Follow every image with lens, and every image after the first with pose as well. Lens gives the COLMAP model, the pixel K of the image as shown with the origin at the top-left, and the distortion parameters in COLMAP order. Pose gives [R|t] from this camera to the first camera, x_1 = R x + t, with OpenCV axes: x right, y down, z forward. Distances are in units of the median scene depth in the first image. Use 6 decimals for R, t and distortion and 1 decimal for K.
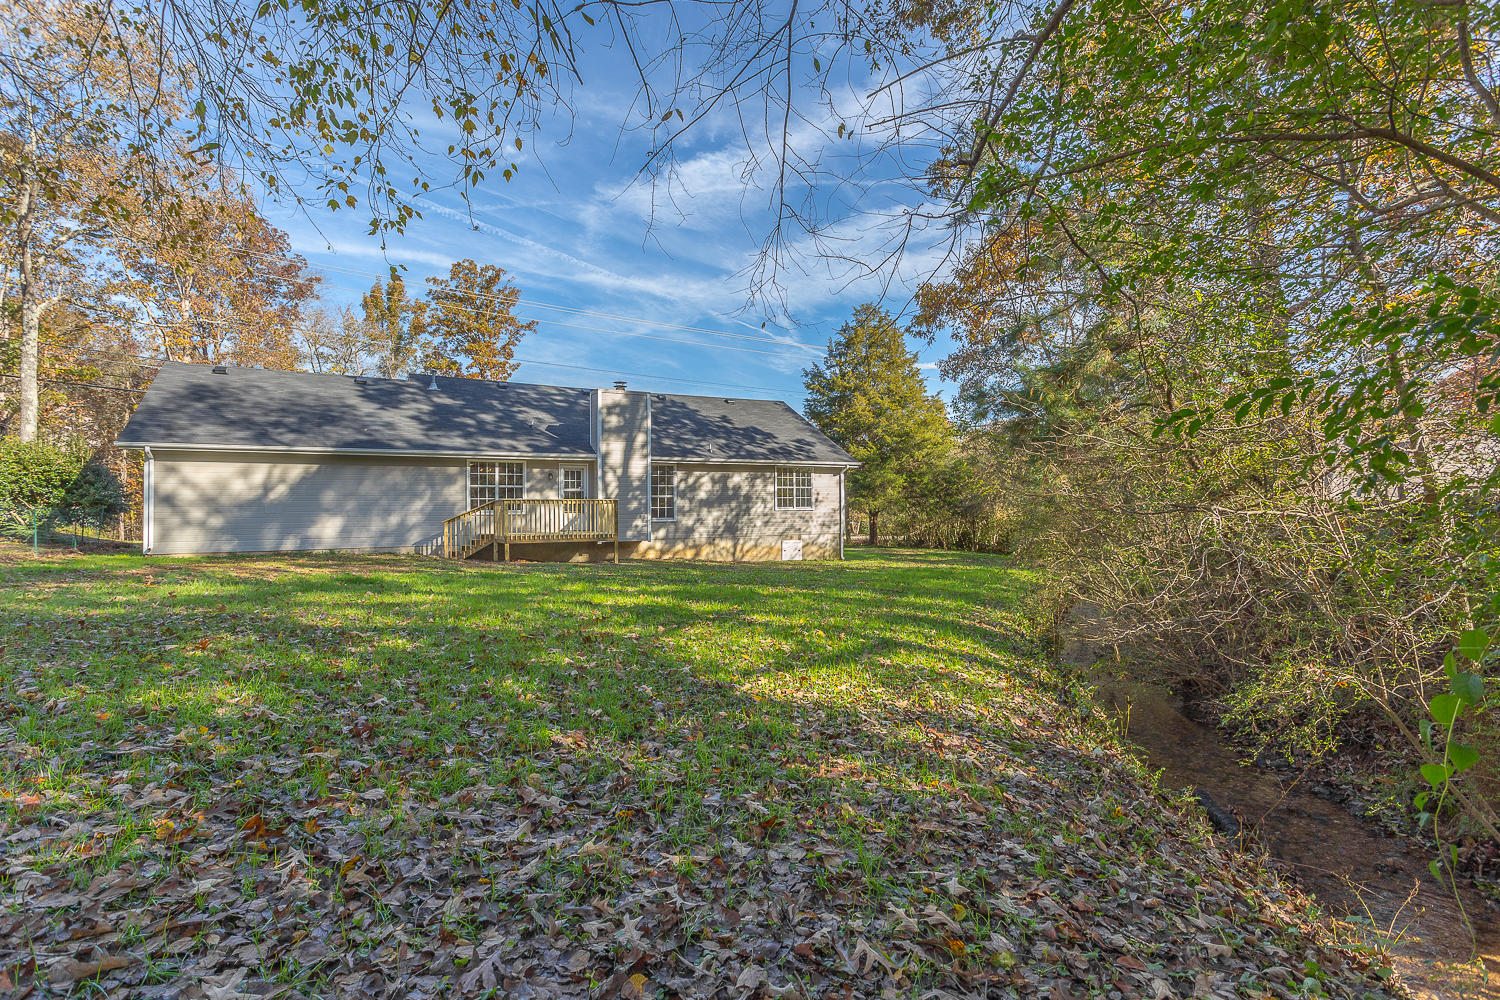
lens RADIAL K [[740.0, 0, 750.0], [0, 740.0, 500.0], [0, 0, 1]] dist [0.001148, 0.000496]
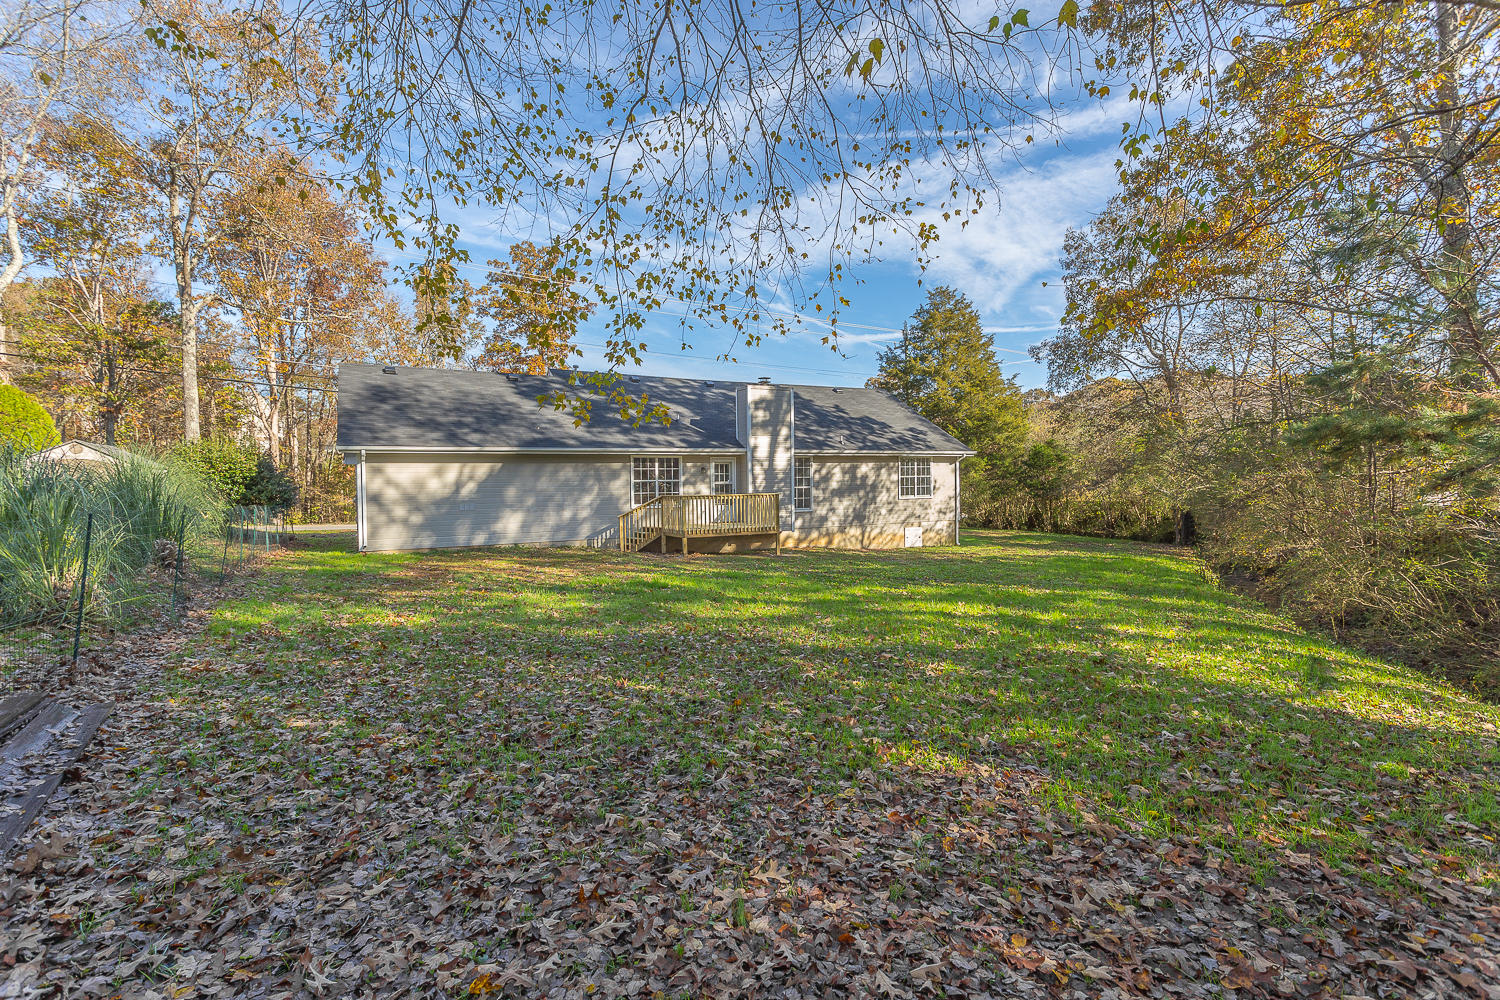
lens RADIAL K [[740.0, 0, 750.0], [0, 740.0, 500.0], [0, 0, 1]] dist [0.001148, 0.000496]
pose [[0.999982, -0.005267, -0.002913, -0.185539], [0.005375, 0.999244, 0.038508, -0.027385], [0.002708, -0.038523, 0.999254, -0.039417]]
